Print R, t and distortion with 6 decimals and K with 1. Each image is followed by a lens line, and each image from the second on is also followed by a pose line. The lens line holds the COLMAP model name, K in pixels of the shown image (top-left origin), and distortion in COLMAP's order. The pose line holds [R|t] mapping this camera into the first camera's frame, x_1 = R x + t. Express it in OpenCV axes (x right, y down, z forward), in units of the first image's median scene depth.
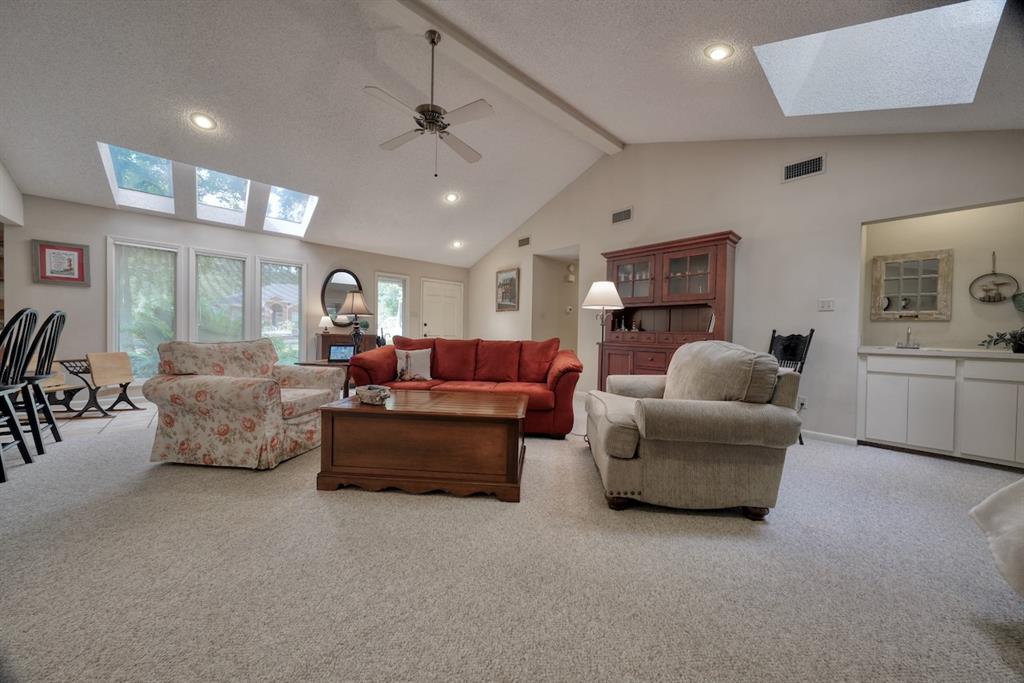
lens RADIAL K [[345.3, 0, 513.2], [0, 345.3, 341.6], [0, 0, 1]] dist [-0.005498, 0.000927]
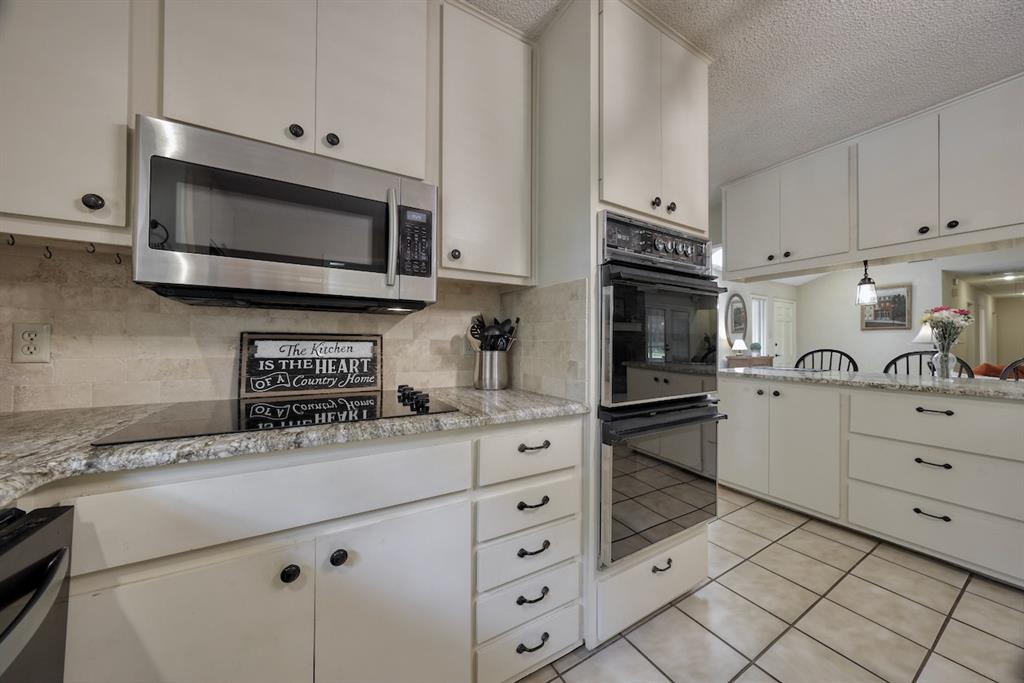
lens RADIAL K [[345.3, 0, 512.1], [0, 345.3, 340.3], [0, 0, 1]] dist [-0.005498, 0.000927]
pose [[0.982358, -0.014003, -0.186486, -1.429455], [0.008275, 0.999471, -0.031460, -0.062152], [0.186828, 0.029361, 0.981954, -0.215731]]
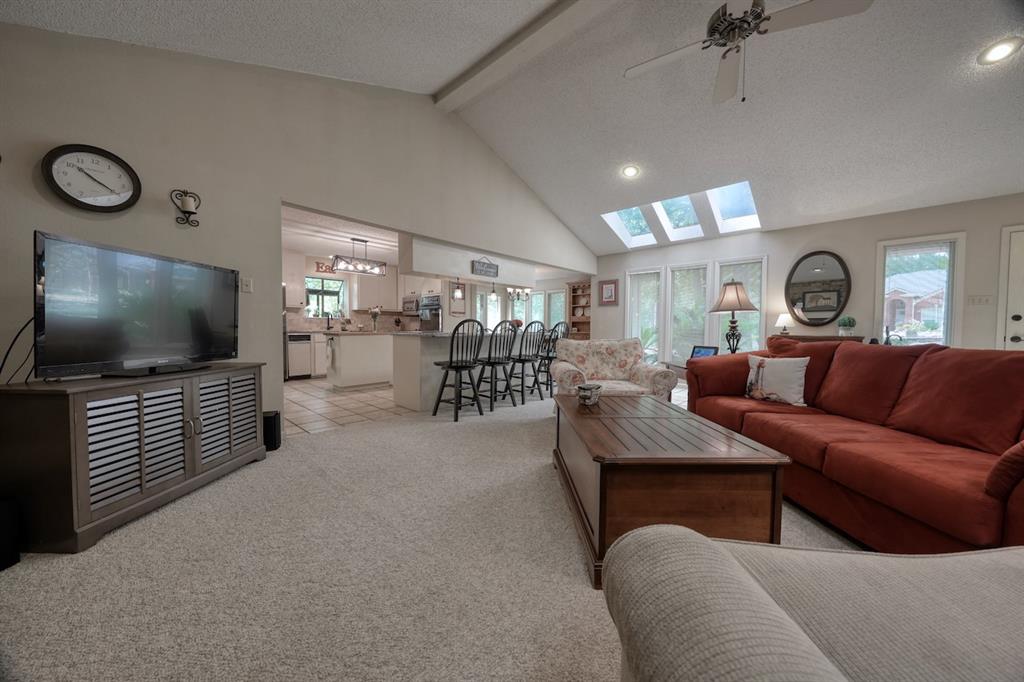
lens RADIAL K [[345.3, 0, 511.6], [0, 345.3, 341.2], [0, 0, 1]] dist [-0.005498, 0.000927]
pose [[0.096968, 0.016850, -0.995145, 0.306747], [-0.025215, 0.999577, 0.014468, -0.003826], [0.994968, 0.023690, 0.097352, 0.366096]]
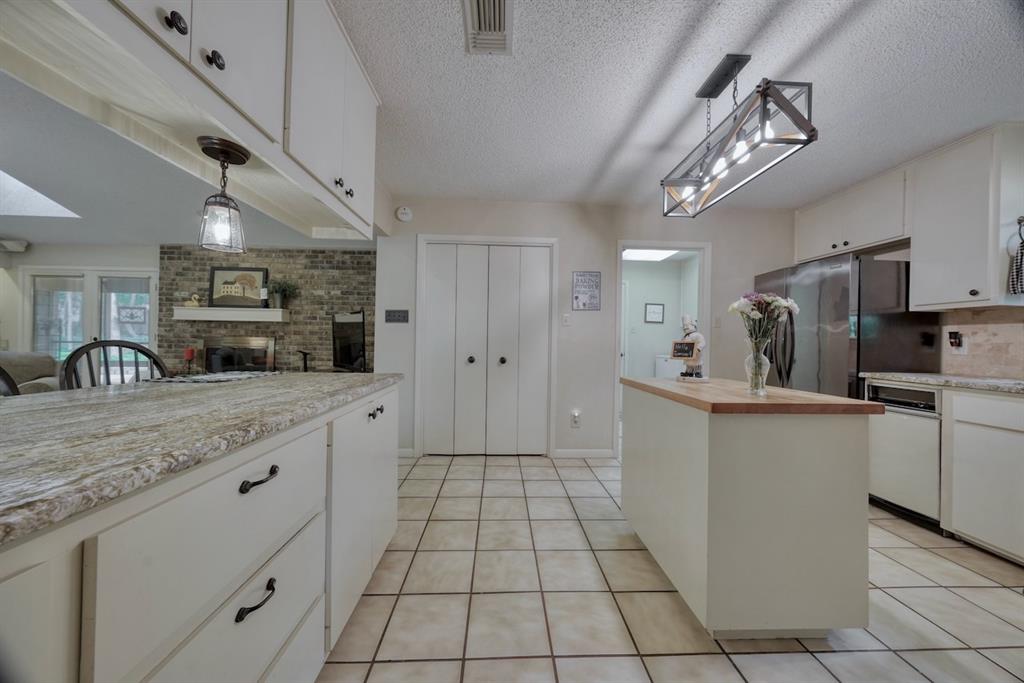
lens RADIAL K [[345.3, 0, 511.4], [0, 345.3, 338.7], [0, 0, 1]] dist [-0.005498, 0.000927]
pose [[-0.775114, -0.028027, 0.631199, -1.217864], [-0.018887, 0.999597, 0.021191, -0.064871], [-0.631539, 0.004504, -0.775331, 0.364190]]
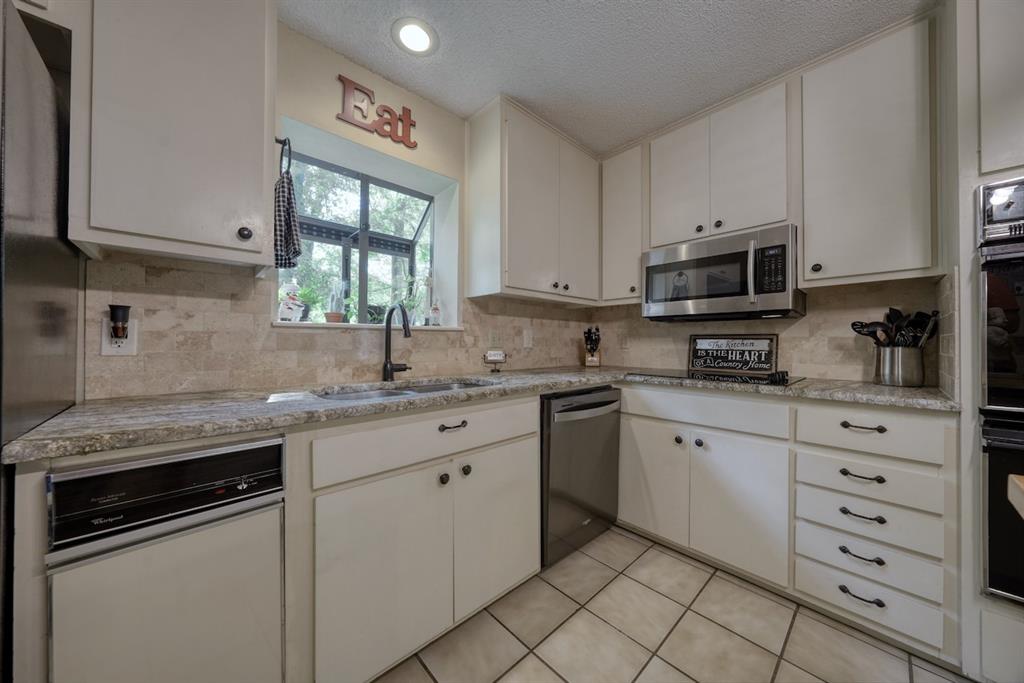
lens RADIAL K [[345.3, 0, 515.4], [0, 345.3, 340.8], [0, 0, 1]] dist [-0.005498, 0.000927]
pose [[0.030602, -0.023216, -0.999262, -1.157886], [-0.021616, 0.999481, -0.023883, -0.051328], [0.999298, 0.022331, 0.030085, -0.270541]]
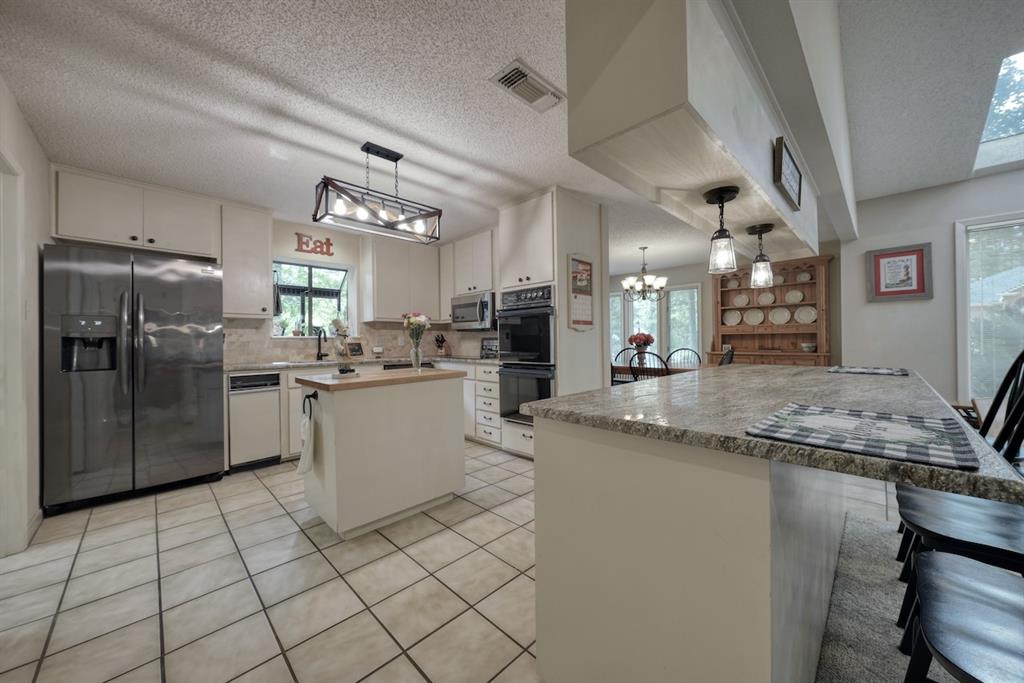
lens RADIAL K [[365.6, 0, 513.7], [0, 365.6, 341.5], [0, 0, 1]] dist [-0.001466, 0.000034]
pose [[0.060782, -0.018025, -0.997988, -0.525307], [-0.007192, 0.999803, -0.018496, -0.048419], [0.998125, 0.008302, 0.060640, 0.067582]]
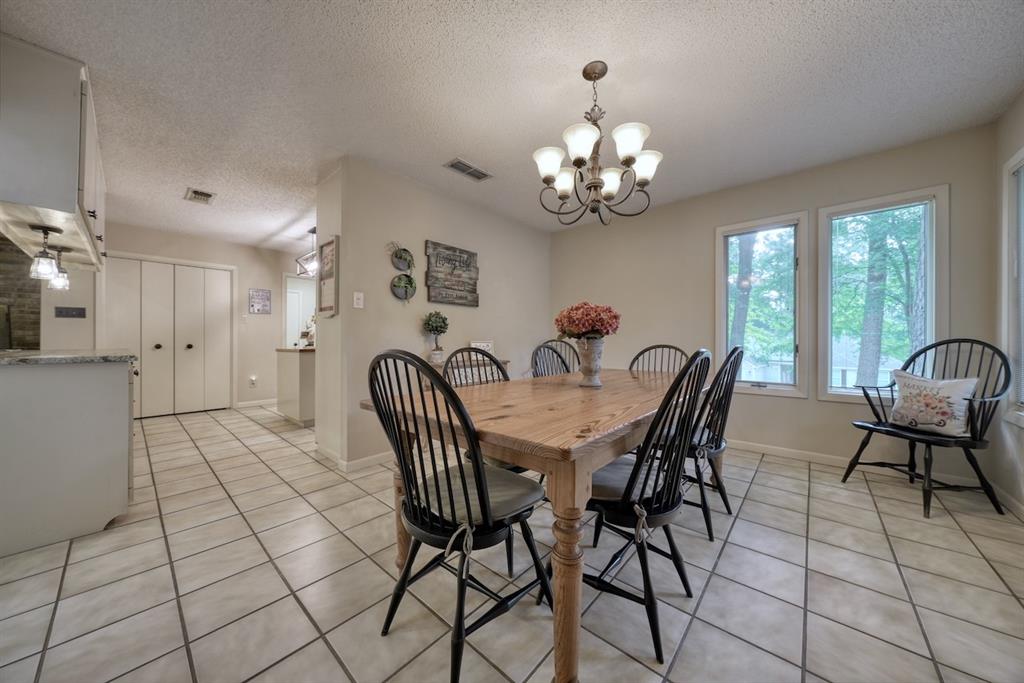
lens RADIAL K [[345.3, 0, 517.0], [0, 345.3, 340.6], [0, 0, 1]] dist [-0.005498, 0.000927]
pose [[-0.991166, -0.019531, -0.131183, -1.634048], [-0.022056, 0.999598, 0.017819, -0.060923], [0.130782, 0.020555, -0.991198, 1.043318]]
